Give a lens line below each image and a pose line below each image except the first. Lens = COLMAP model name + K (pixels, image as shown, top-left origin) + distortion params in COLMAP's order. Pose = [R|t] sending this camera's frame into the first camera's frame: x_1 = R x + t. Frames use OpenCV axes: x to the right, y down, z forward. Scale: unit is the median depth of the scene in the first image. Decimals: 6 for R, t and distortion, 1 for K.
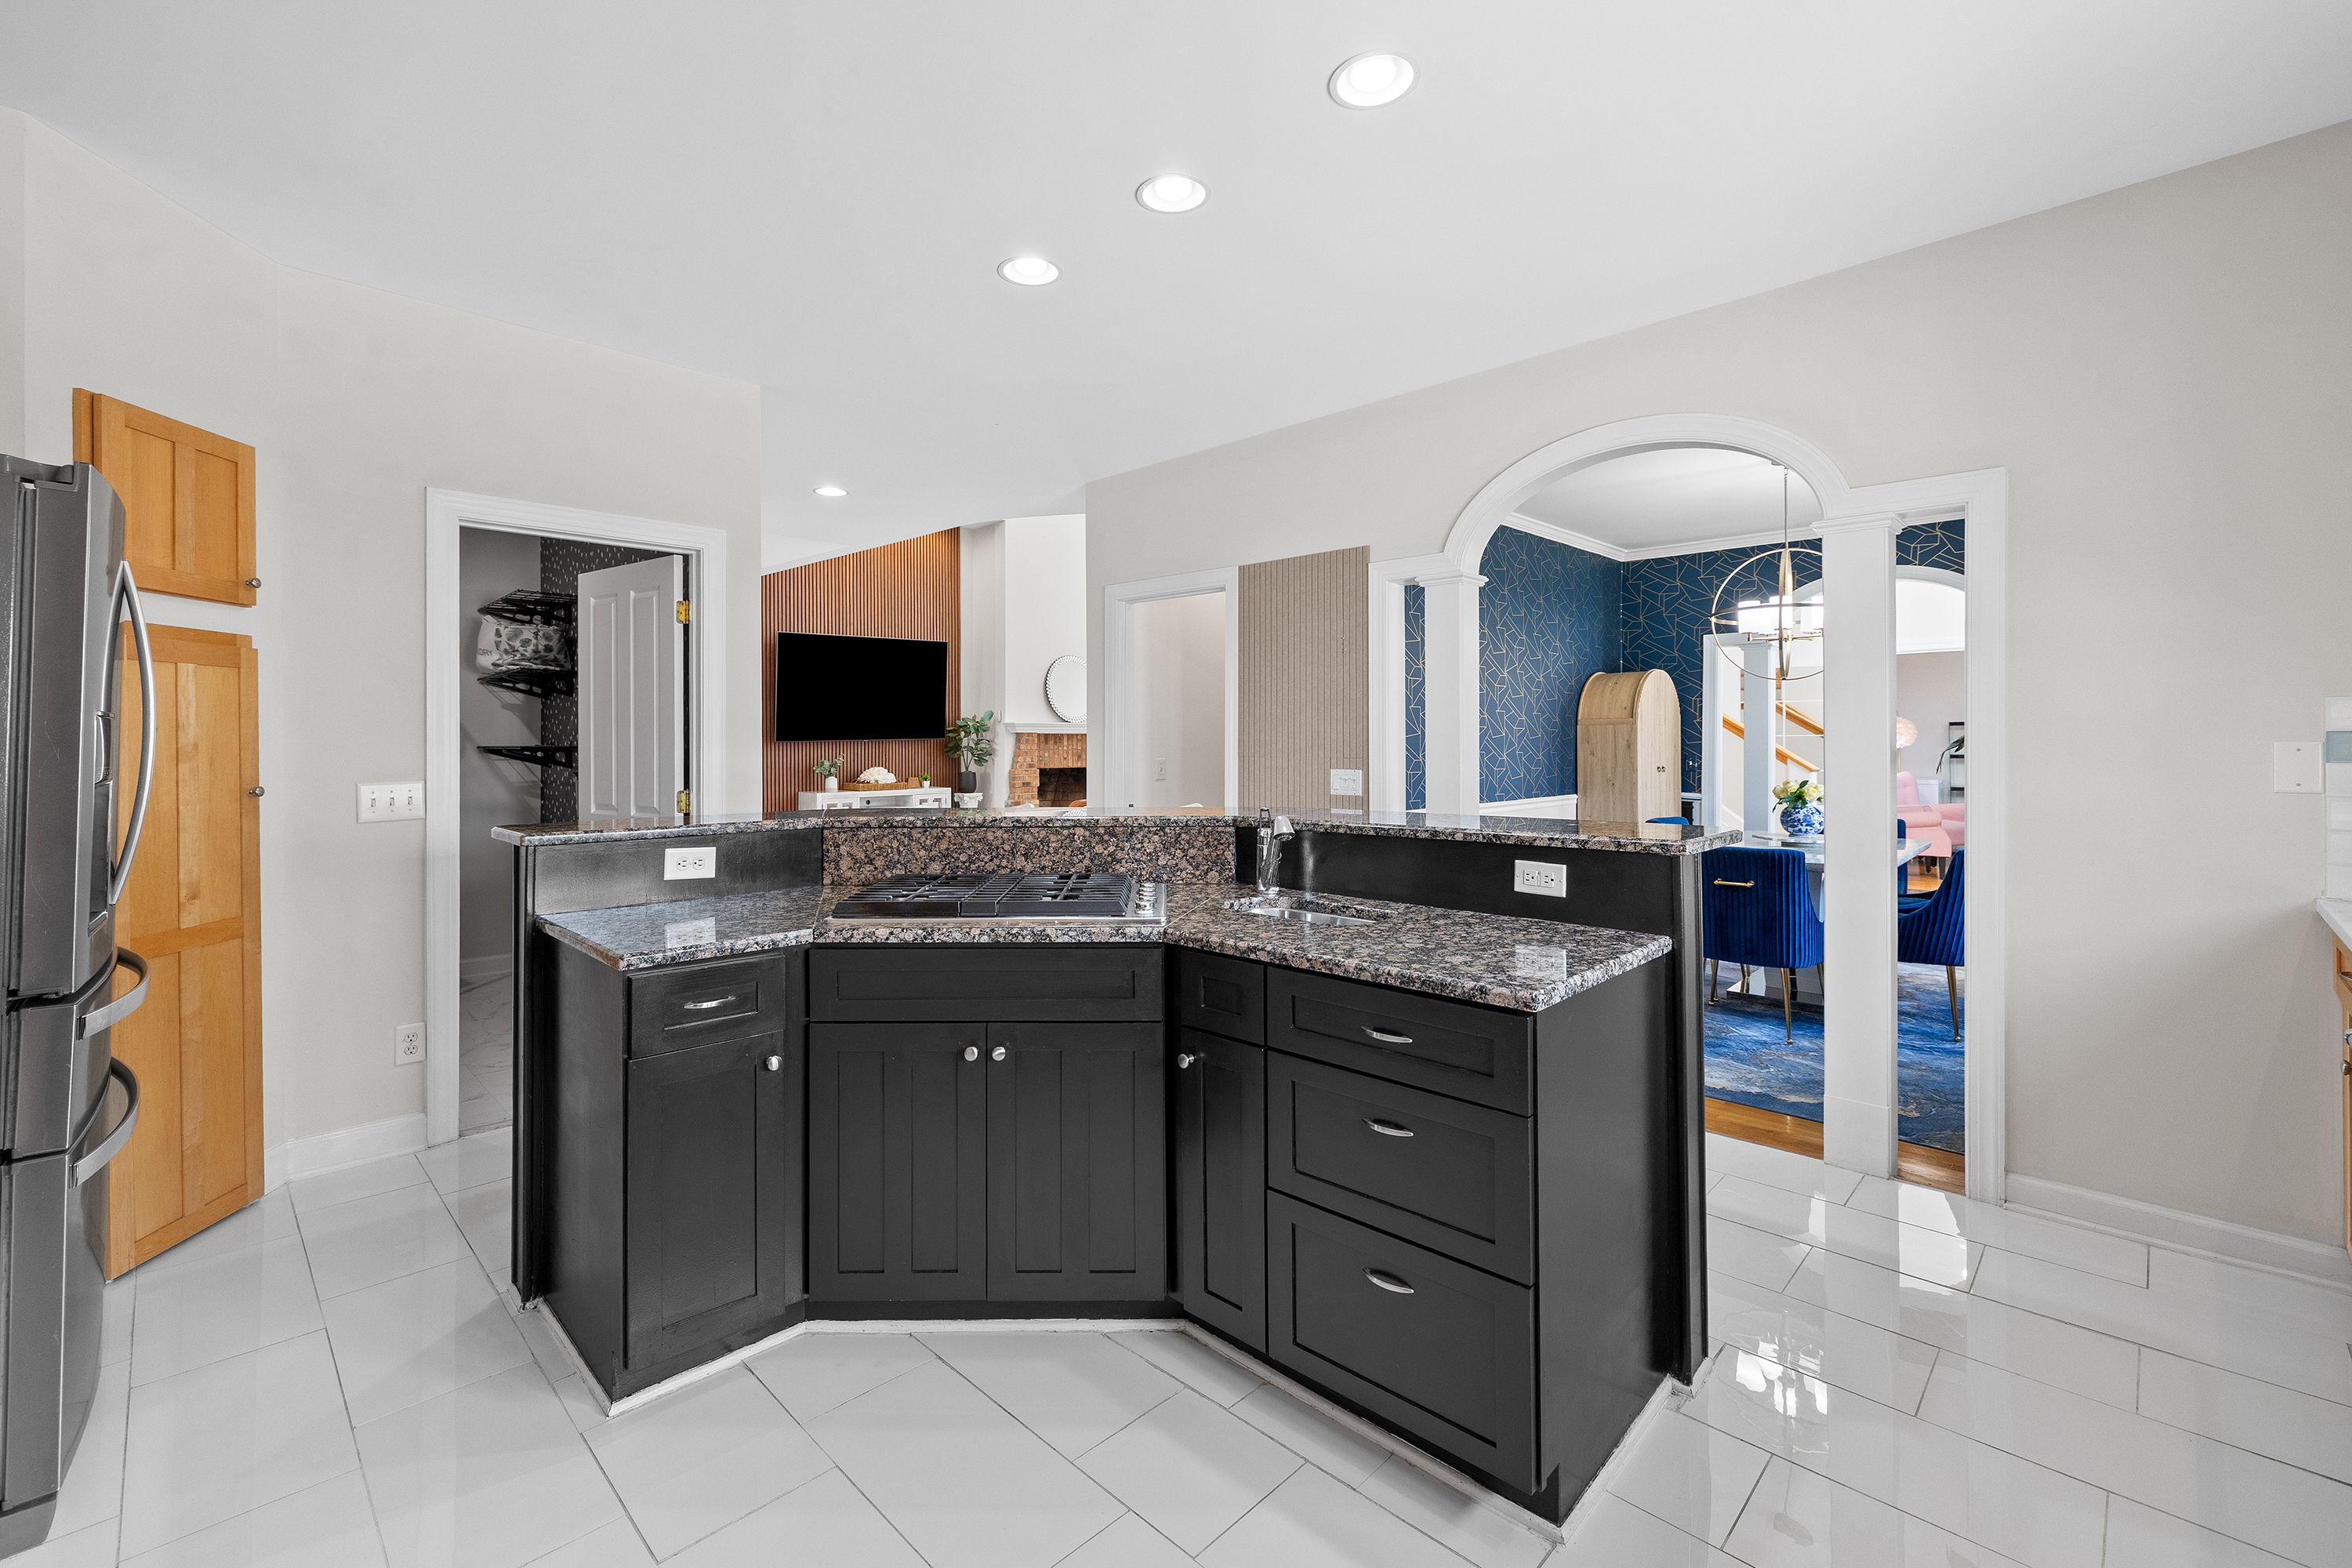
lens RADIAL K [[1006.4, 0, 1182.2], [0, 1006.4, 731.1], [0, 0, 1]] dist [0.000901, 0.000133]
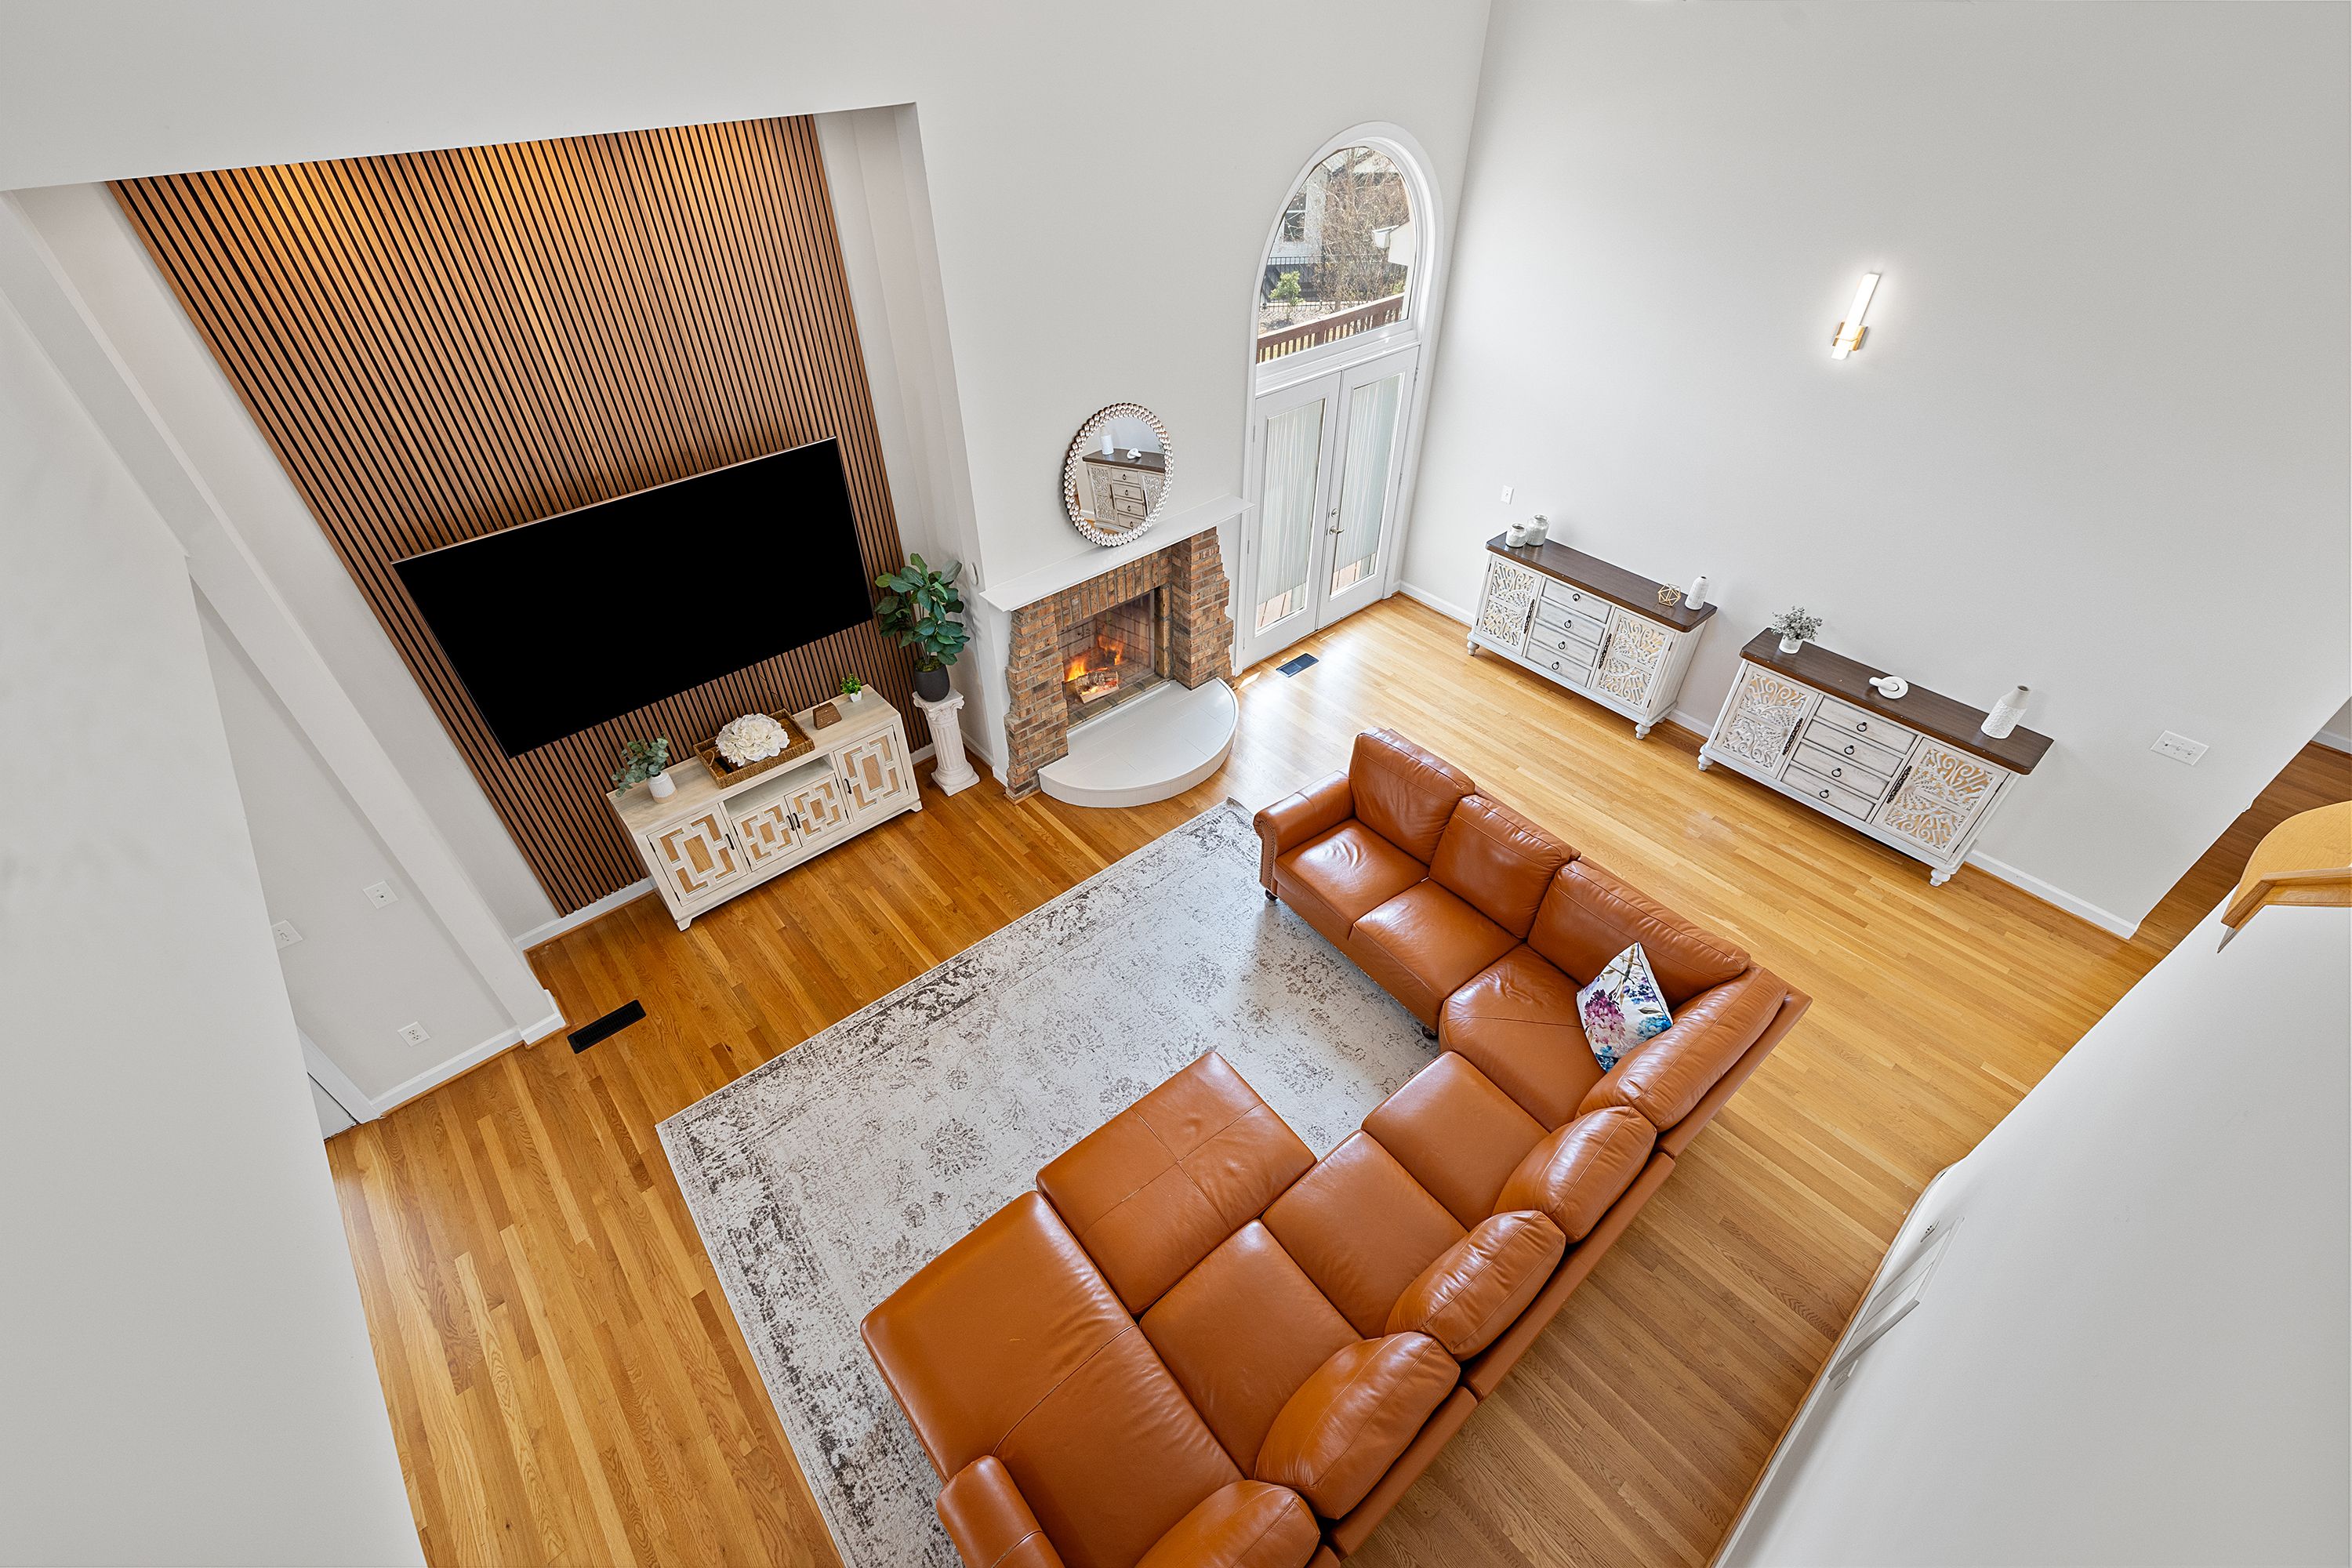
lens RADIAL K [[984.0, 0, 1176.7], [0, 984.0, 769.6], [0, 0, 1]] dist [0.000394, 0.000098]
pose [[0.995900, 0.059864, -0.067822, -0.100732], [-0.001970, 0.763895, 0.645338, -0.603522], [0.090441, -0.642558, 0.760881, 1.352461]]
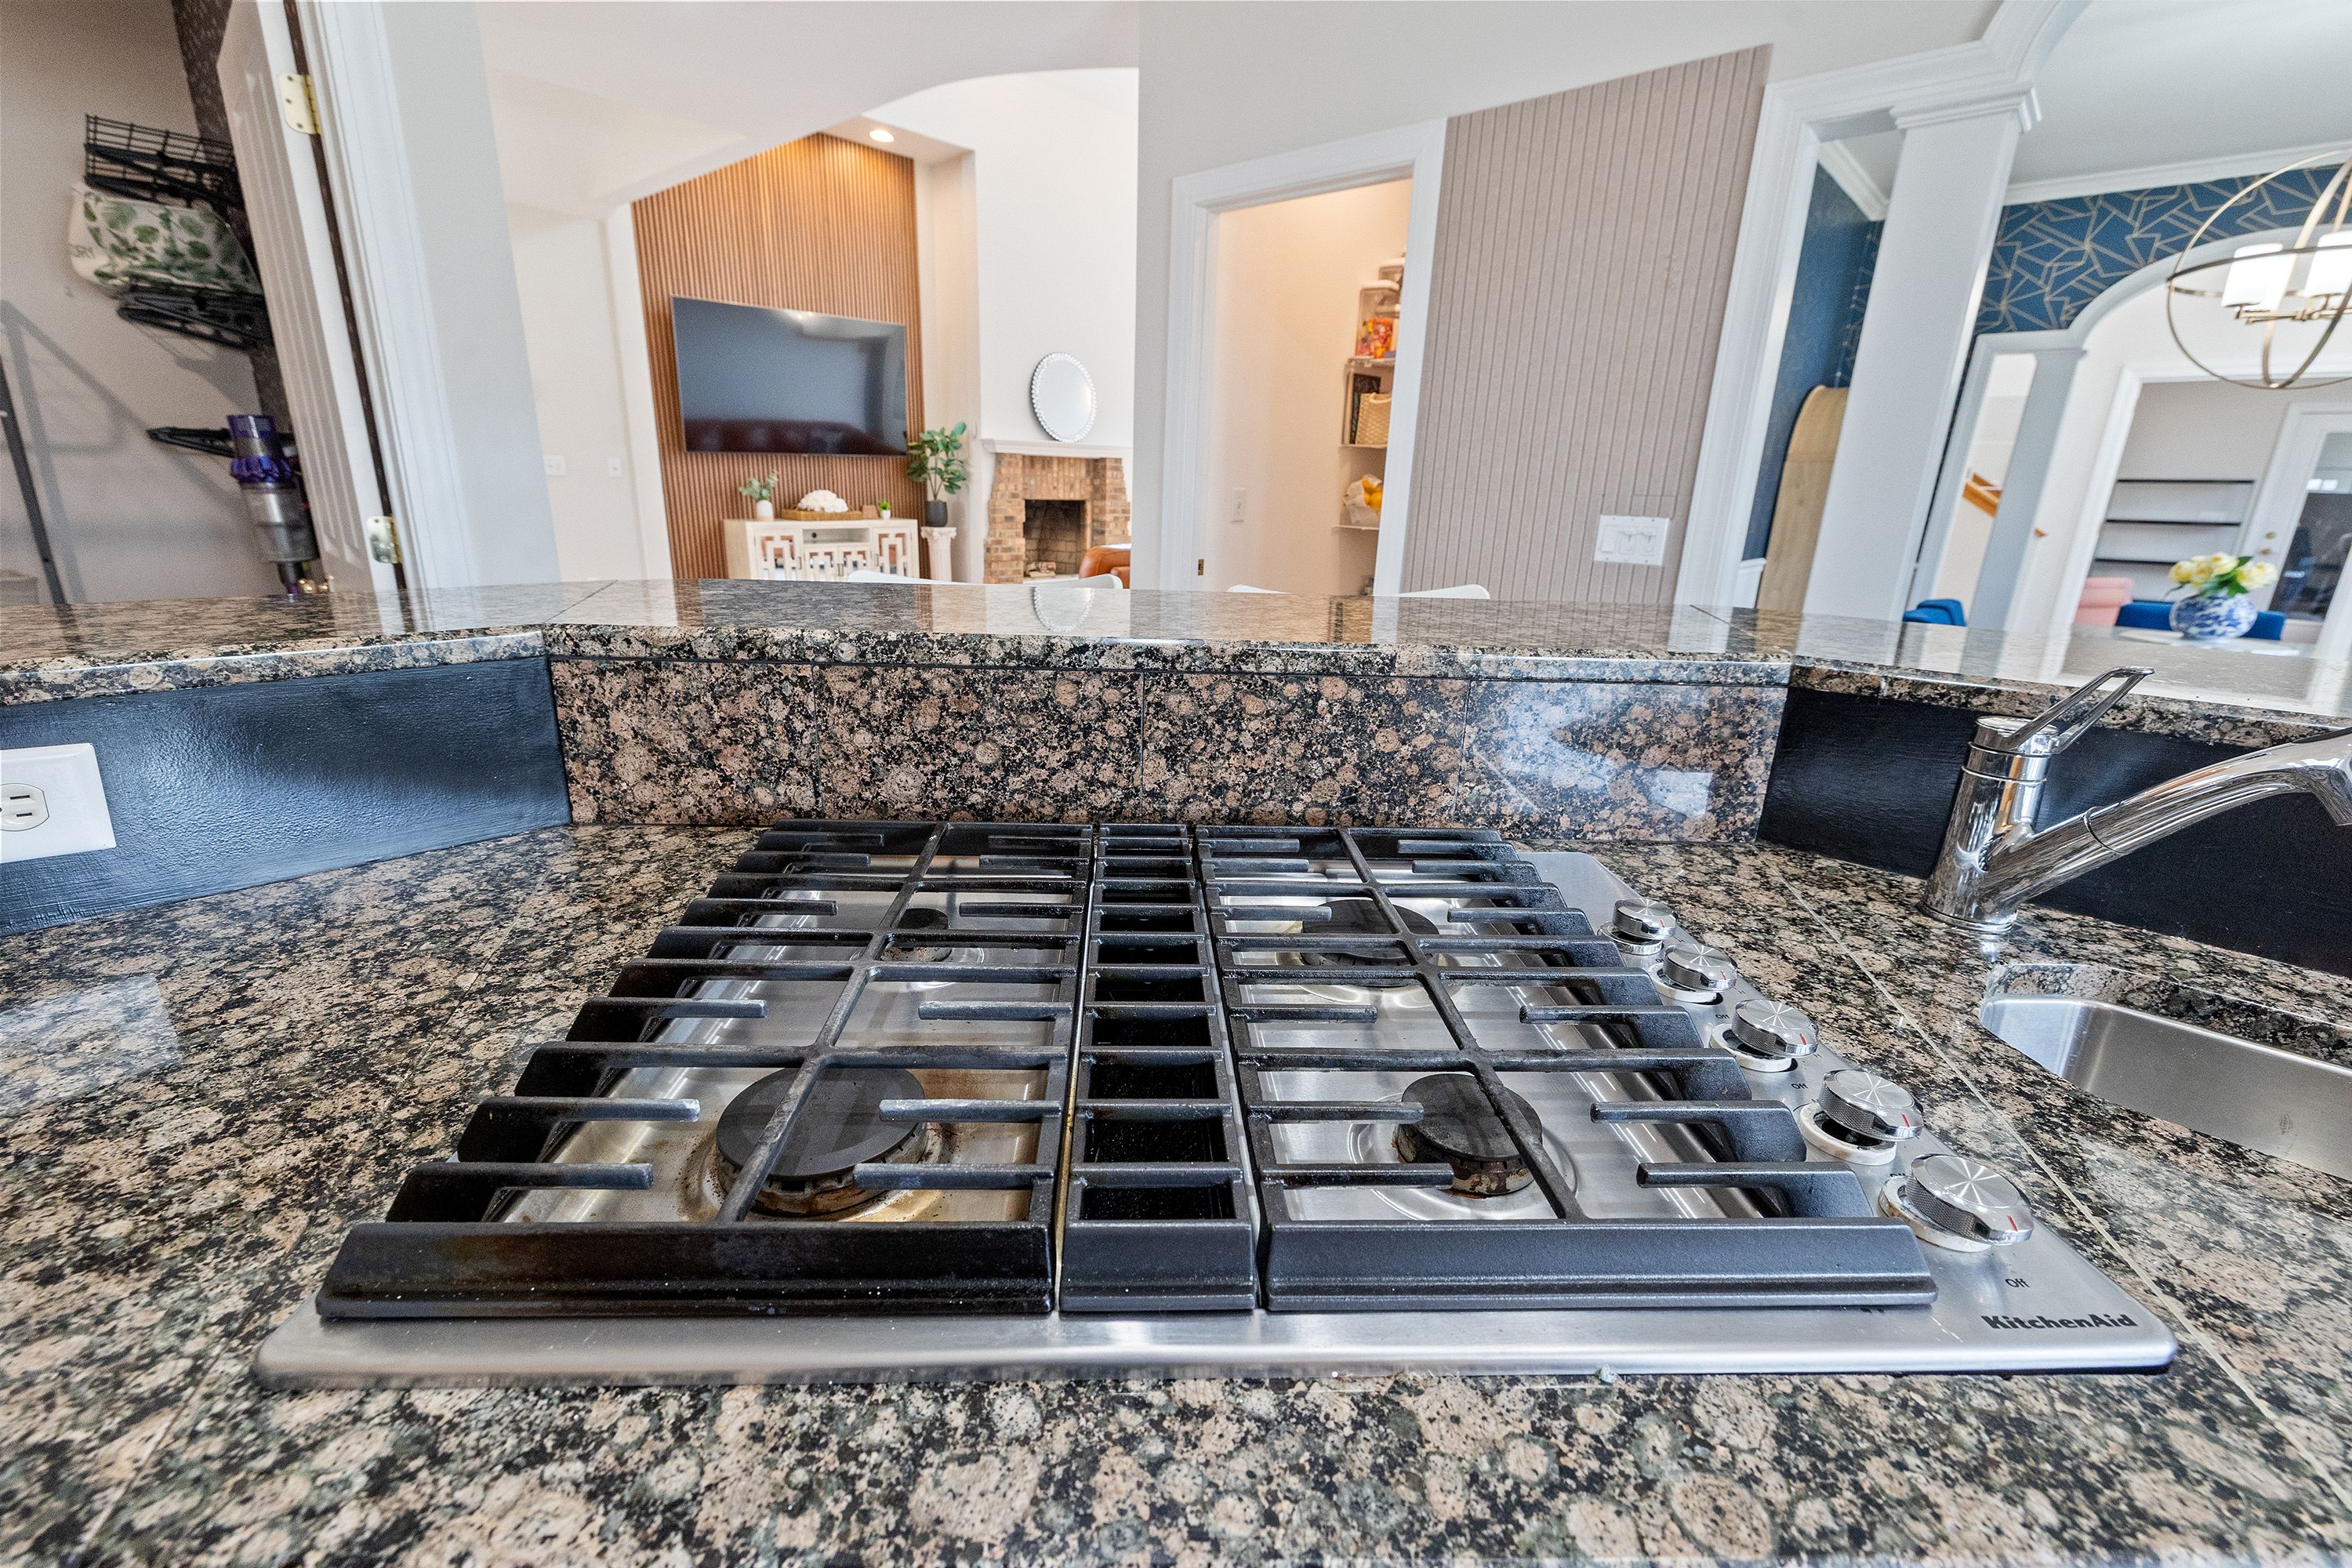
lens RADIAL K [[1007.9, 0, 1180.4], [0, 1007.9, 770.2], [0, 0, 1]] dist [-0.000476, 0.000094]
pose [[0.999161, 0.025165, 0.032316, -0.086240], [-0.033444, 0.956742, 0.289007, 0.016218], [-0.023645, -0.289846, 0.956781, 0.356159]]
